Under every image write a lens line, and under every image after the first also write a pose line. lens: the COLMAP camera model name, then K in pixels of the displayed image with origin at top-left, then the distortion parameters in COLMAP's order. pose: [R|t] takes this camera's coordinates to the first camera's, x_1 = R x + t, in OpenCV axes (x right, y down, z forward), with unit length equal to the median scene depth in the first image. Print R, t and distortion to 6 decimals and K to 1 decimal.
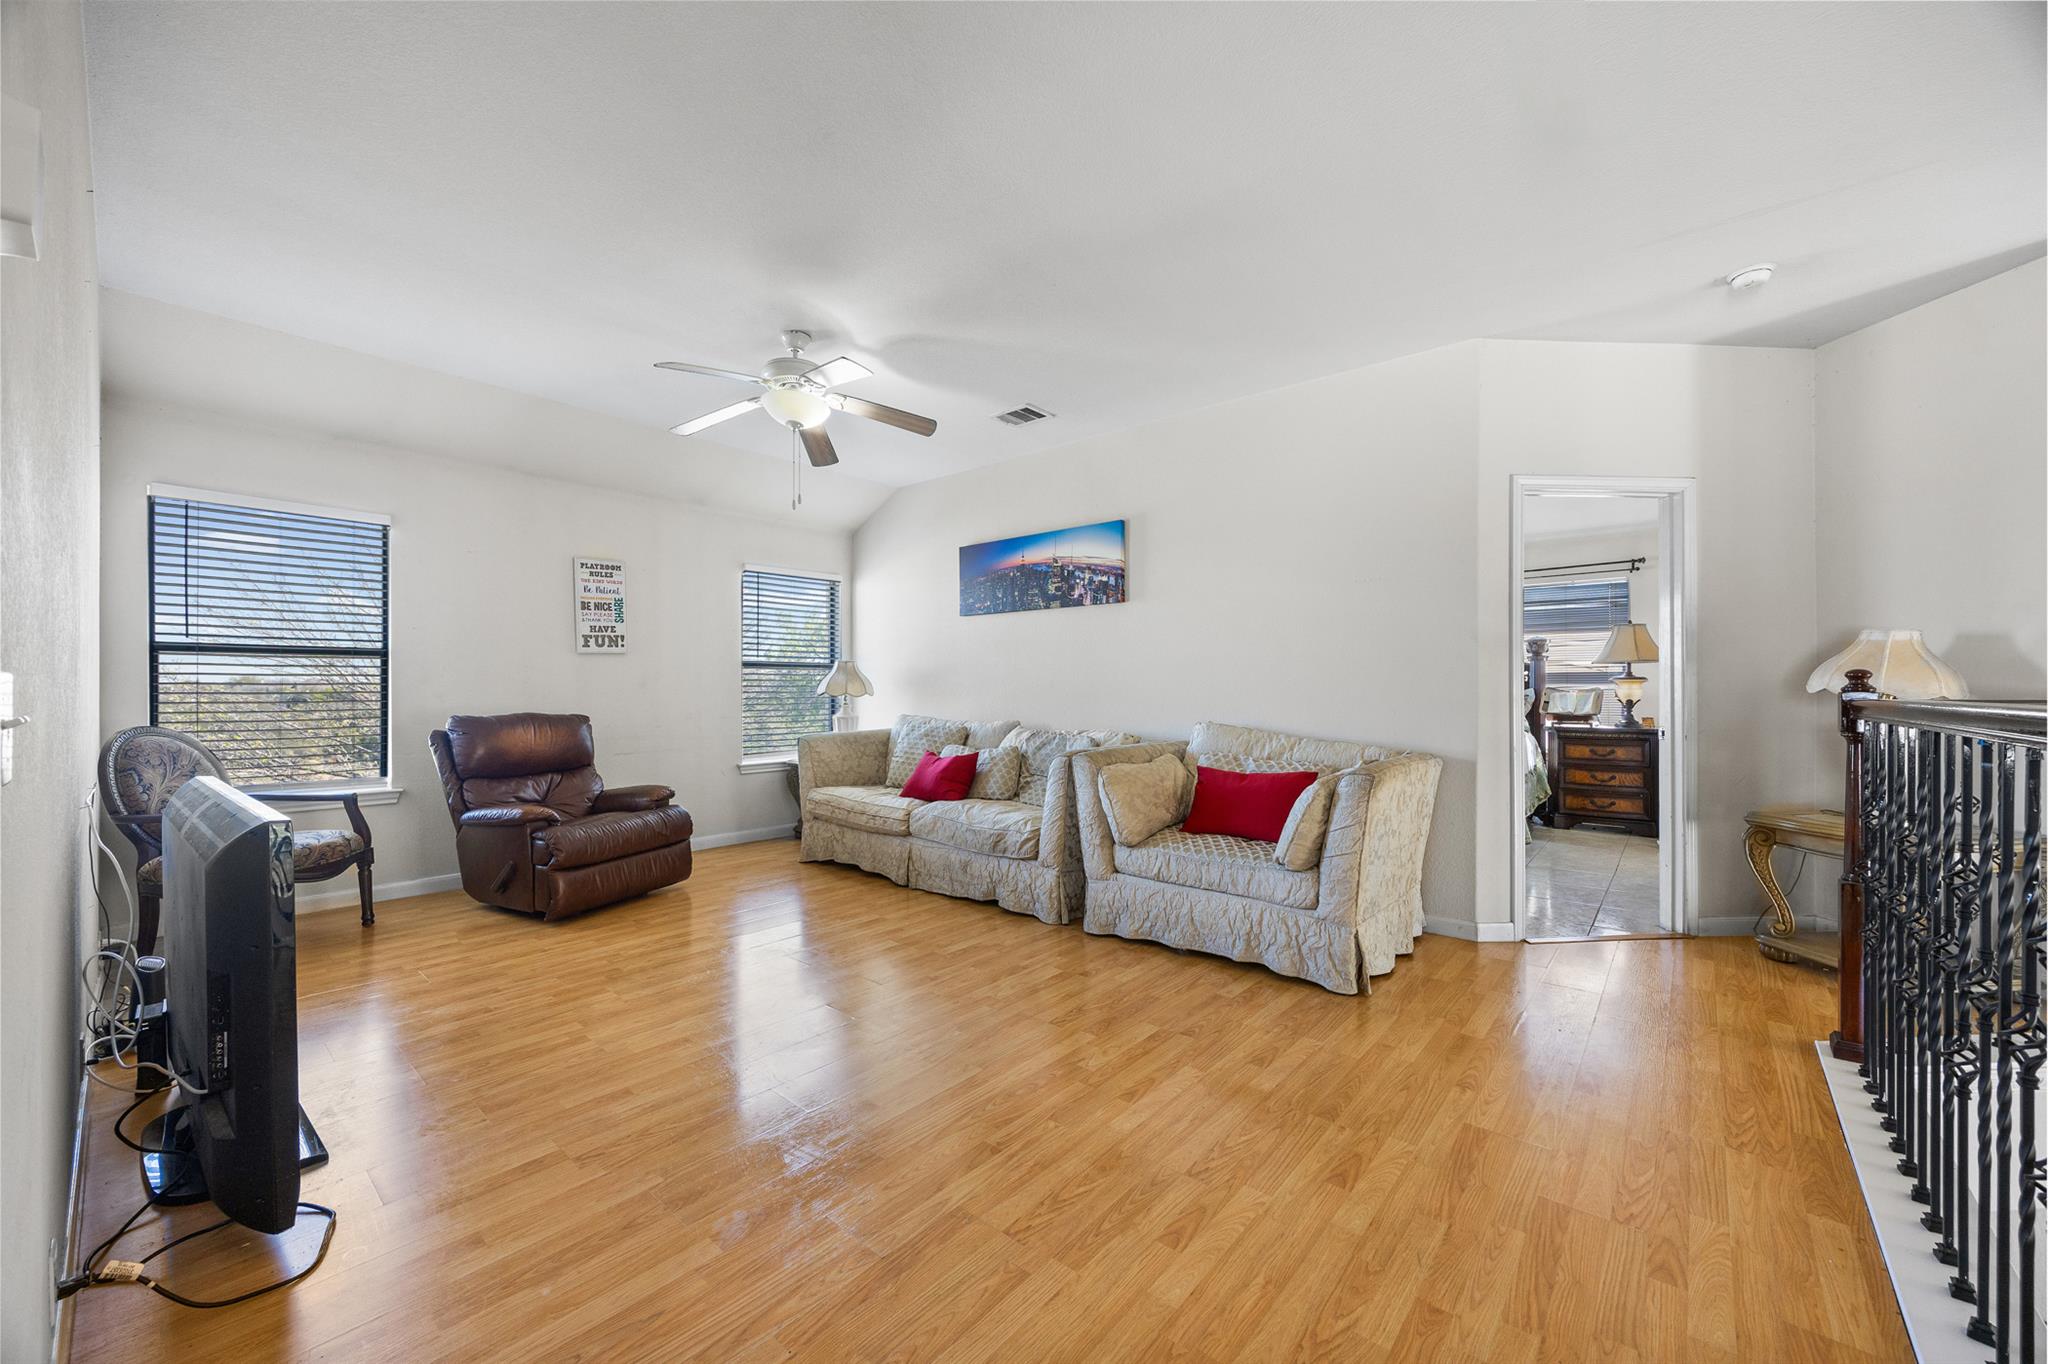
lens RADIAL K [[788.9, 0, 1027.1], [0, 788.9, 686.5], [0, 0, 1]] dist [-0.001084, -0.000088]
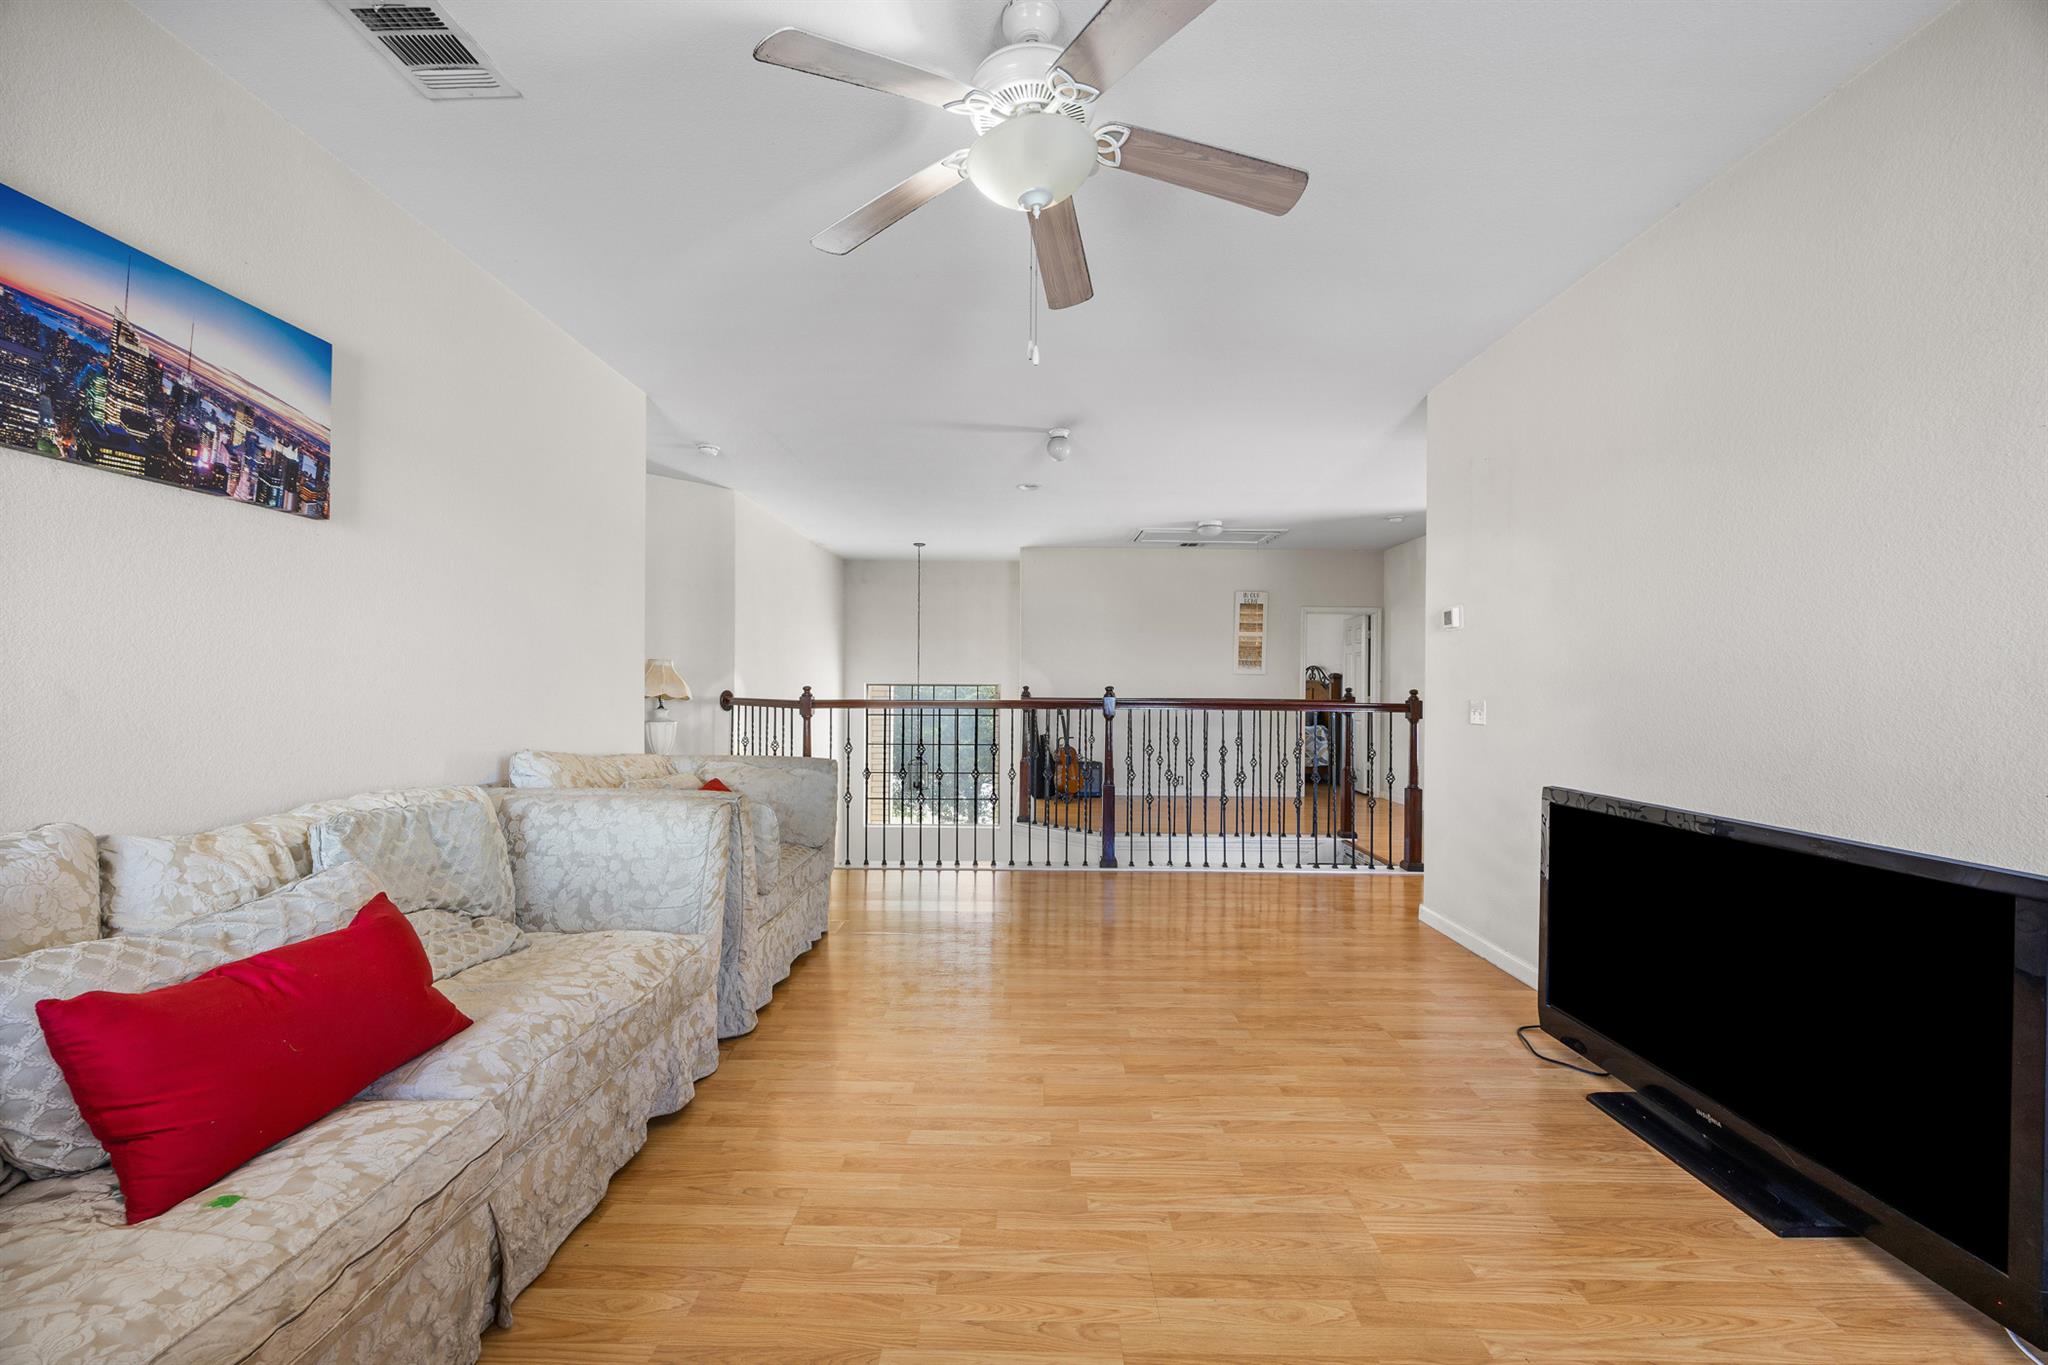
lens RADIAL K [[788.9, 0, 1027.1], [0, 788.9, 687.0], [0, 0, 1]] dist [-0.001084, -0.000088]
pose [[-0.654521, -0.003711, 0.756035, -0.490375], [-0.003683, 0.999992, 0.001721, -0.010465], [-0.756035, -0.001658, -0.654529, 0.966735]]
